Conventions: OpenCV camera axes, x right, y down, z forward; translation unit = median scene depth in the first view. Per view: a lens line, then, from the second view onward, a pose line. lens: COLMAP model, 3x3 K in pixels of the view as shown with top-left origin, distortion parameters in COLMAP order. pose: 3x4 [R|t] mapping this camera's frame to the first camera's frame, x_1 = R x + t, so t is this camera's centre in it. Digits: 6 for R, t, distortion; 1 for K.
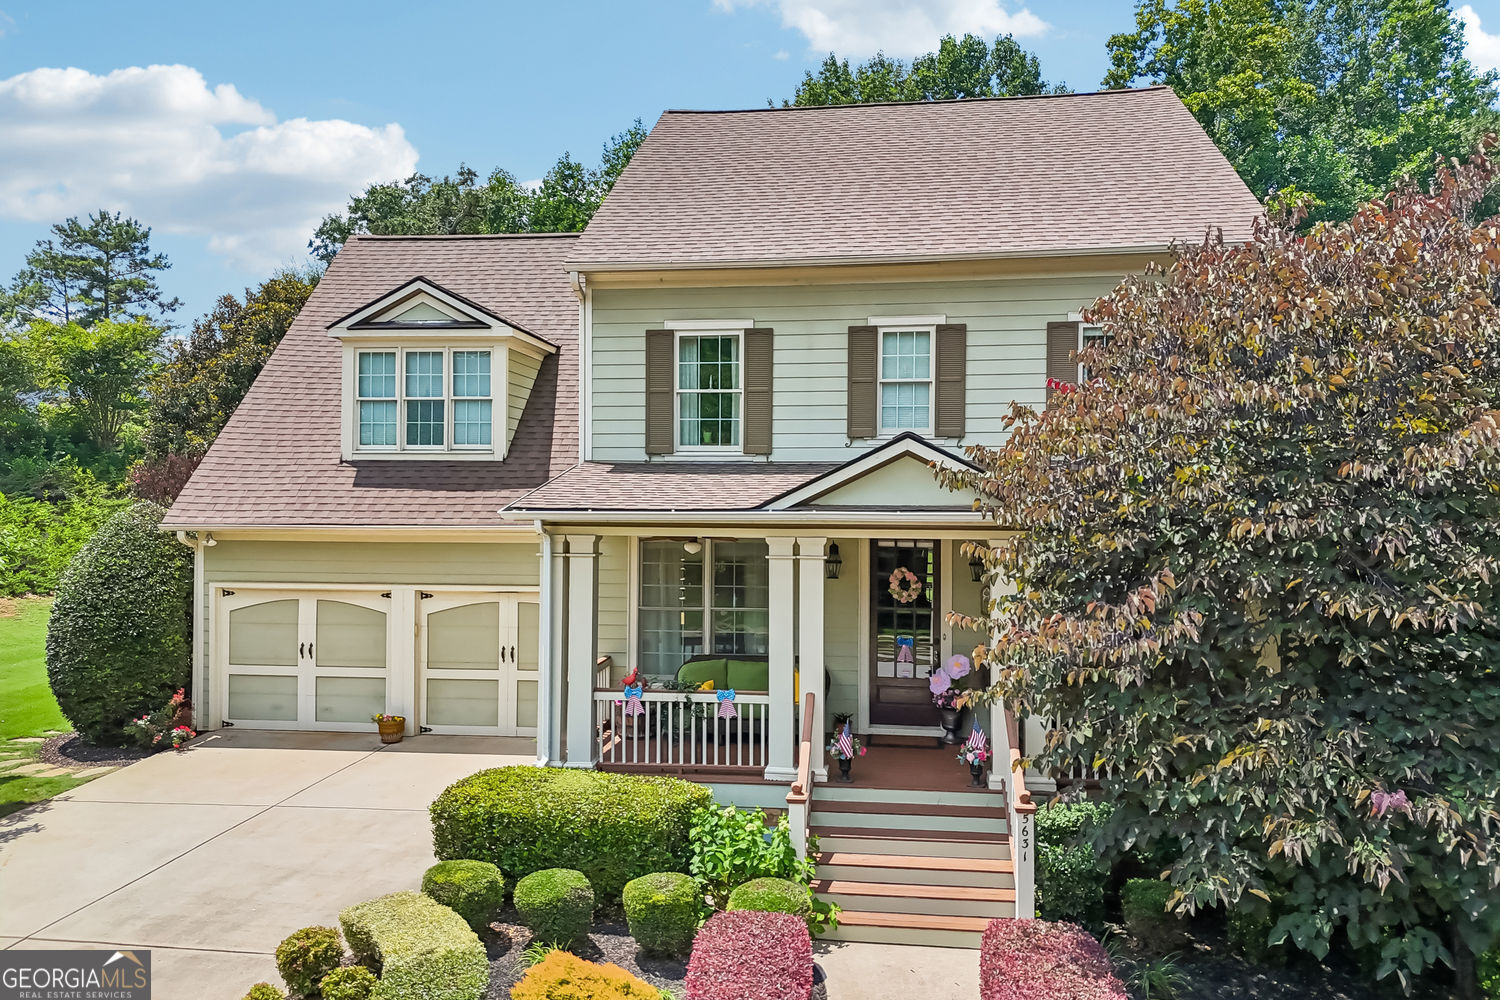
lens RADIAL K [[1116.6, 0, 750.0], [0, 1116.6, 500.0], [0, 0, 1]] dist [0.021724, -0.007658]
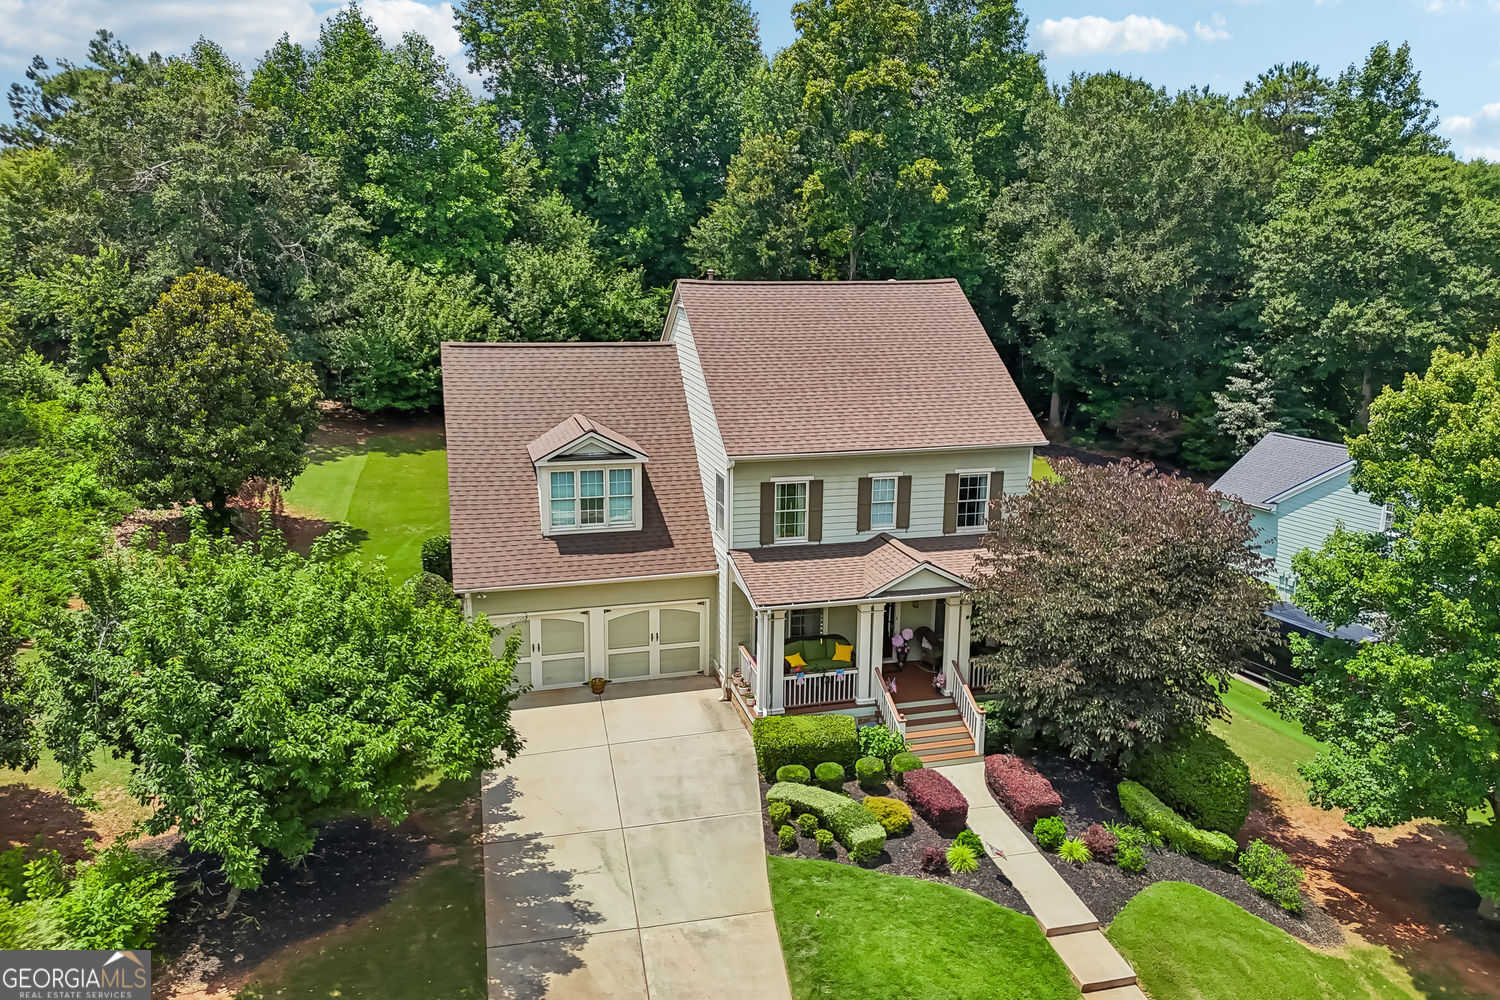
lens RADIAL K [[1116.6, 0, 750.0], [0, 1116.6, 500.0], [0, 0, 1]] dist [0.021724, -0.007658]
pose [[0.919491, -0.081661, 0.384537, -0.865422], [-0.009057, 0.973526, 0.228395, -0.569759], [-0.393008, -0.213489, 0.894409, -0.736628]]
